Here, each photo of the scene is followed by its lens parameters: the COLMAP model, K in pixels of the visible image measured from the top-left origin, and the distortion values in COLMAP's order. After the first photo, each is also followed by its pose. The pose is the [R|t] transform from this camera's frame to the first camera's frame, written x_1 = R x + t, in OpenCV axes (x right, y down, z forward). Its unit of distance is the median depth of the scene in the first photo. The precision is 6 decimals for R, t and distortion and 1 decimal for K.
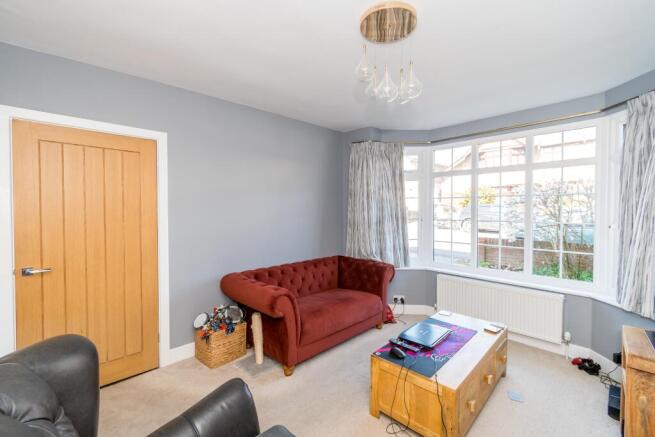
lens RADIAL K [[290.5, 0, 326.9], [0, 290.5, 216.9], [0, 0, 1]] dist [0.003551, -0.000464]
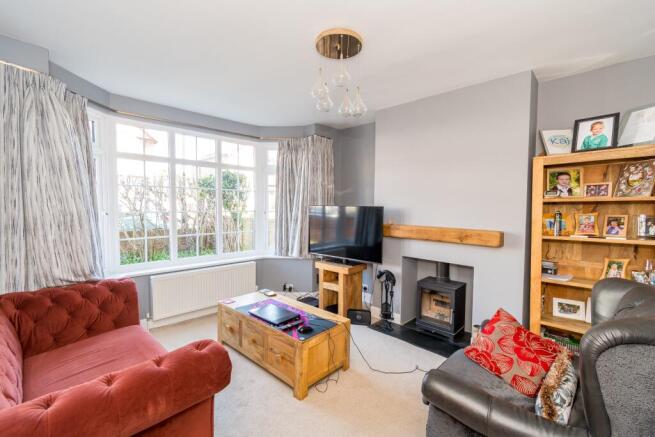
lens RADIAL K [[290.5, 0, 327.5], [0, 290.5, 218.3], [0, 0, 1]] dist [0.003551, -0.000464]
pose [[-0.027213, -0.053695, 0.998187, -0.508302], [0.012096, 0.998466, 0.054040, -0.012857], [-0.999556, 0.013545, -0.026522, 0.550683]]
